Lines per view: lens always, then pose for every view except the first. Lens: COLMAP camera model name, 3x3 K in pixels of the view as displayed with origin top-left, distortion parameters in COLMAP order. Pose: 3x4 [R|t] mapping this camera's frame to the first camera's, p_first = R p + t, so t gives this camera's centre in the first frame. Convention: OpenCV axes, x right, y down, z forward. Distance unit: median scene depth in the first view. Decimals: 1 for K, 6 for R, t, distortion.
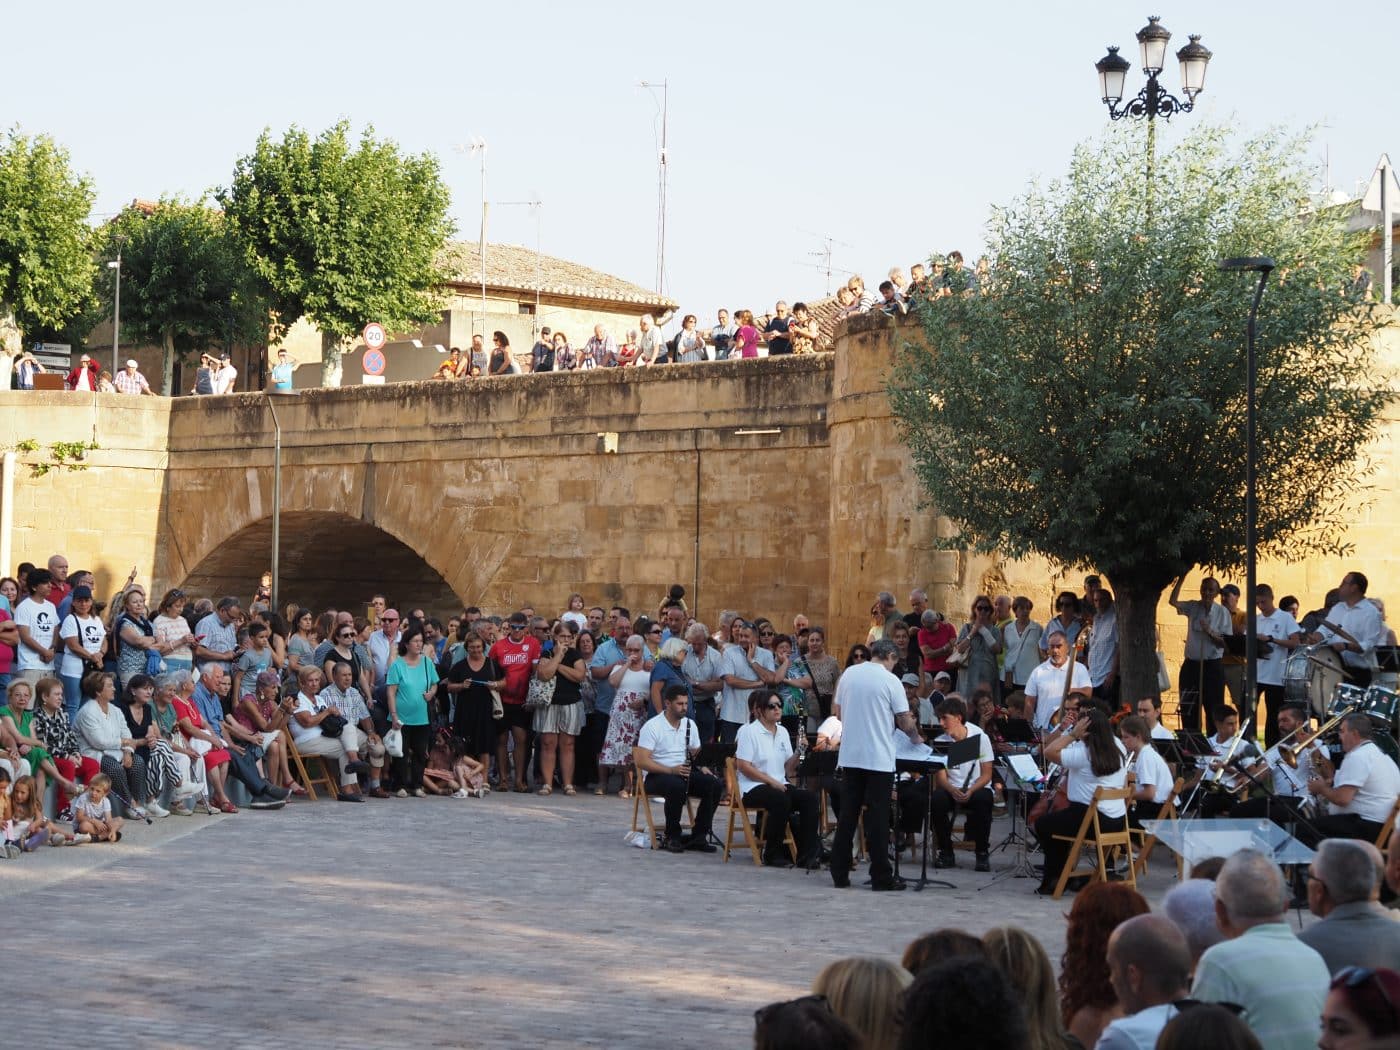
lens RADIAL K [[2832.5, 0, 700.0], [0, 2832.5, 525.0], [0, 0, 1]] dist [0.025343, -0.345418]
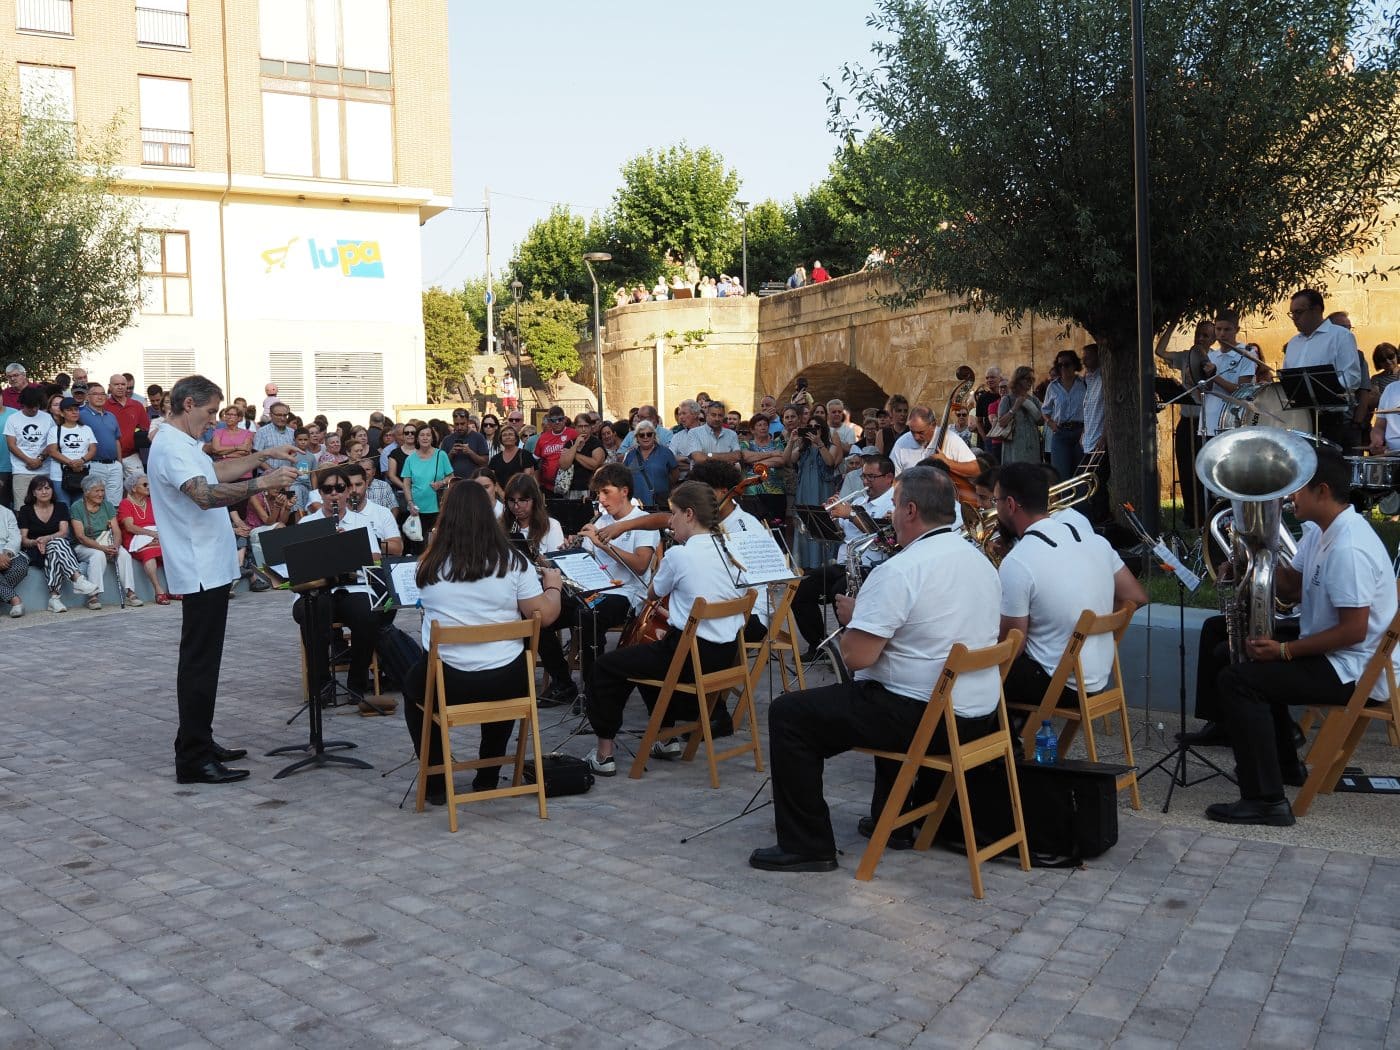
lens RADIAL K [[1439.7, 0, 697.7], [0, 1439.7, 516.3], [0, 0, 1]] dist [0.009445, -0.001184]
pose [[0.918771, -0.022832, -0.394129, 0.113770], [0.055325, 0.995921, 0.071276, 0.020345], [0.390894, -0.087292, 0.916287, 0.287358]]
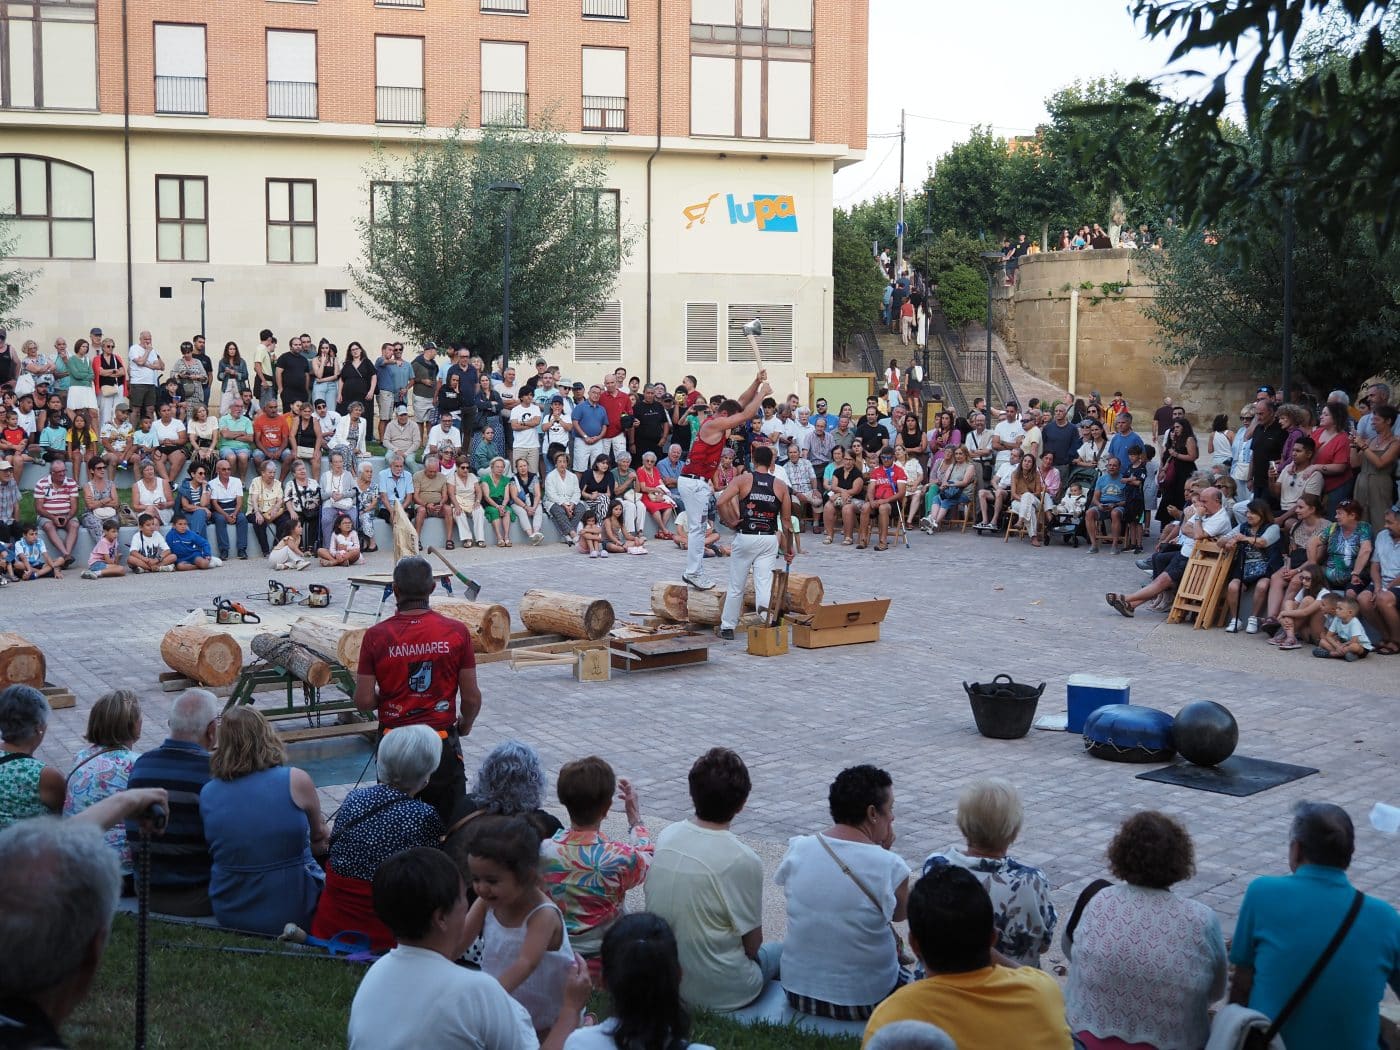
lens RADIAL K [[1640.3, 0, 700.0], [0, 1640.3, 525.0], [0, 0, 1]] dist [0.009122, 0.003386]
pose [[0.787483, 0.033665, -0.615416, 0.178038], [0.034846, 0.994478, 0.098990, 0.006467], [0.615350, -0.099398, 0.781962, 0.182715]]
